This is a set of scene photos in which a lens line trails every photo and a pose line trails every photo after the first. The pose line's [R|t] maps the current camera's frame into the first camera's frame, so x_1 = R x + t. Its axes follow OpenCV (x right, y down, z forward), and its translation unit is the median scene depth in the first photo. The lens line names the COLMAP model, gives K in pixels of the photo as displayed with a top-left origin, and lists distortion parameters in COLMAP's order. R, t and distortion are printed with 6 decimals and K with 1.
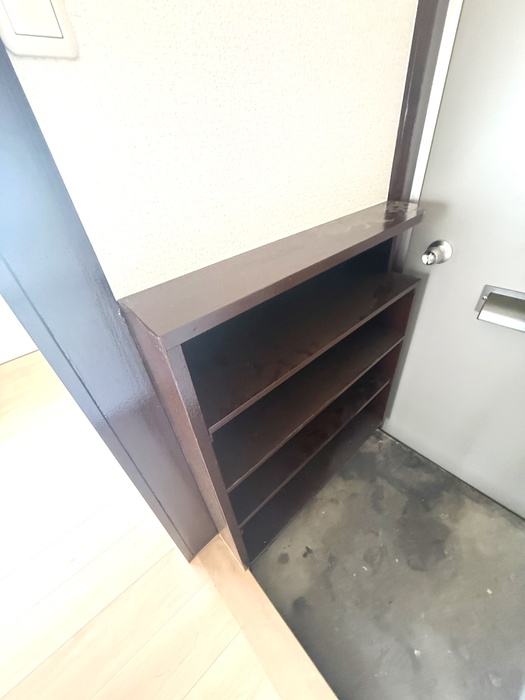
lens RADIAL K [[280.4, 0, 263.8], [0, 280.4, 349.0], [0, 0, 1]] dist [-0.001416, 0.000579]
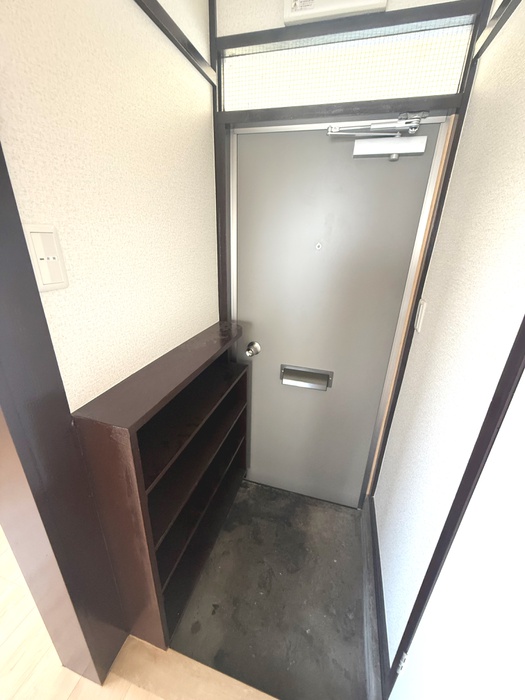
lens RADIAL K [[280.4, 0, 263.8], [0, 280.4, 349.0], [0, 0, 1]] dist [-0.001416, 0.000579]
pose [[0.837392, -0.089810, 0.539174, -0.204985], [0.237083, 0.948471, -0.210227, 0.020562], [-0.492510, 0.303871, 0.815534, -0.352191]]
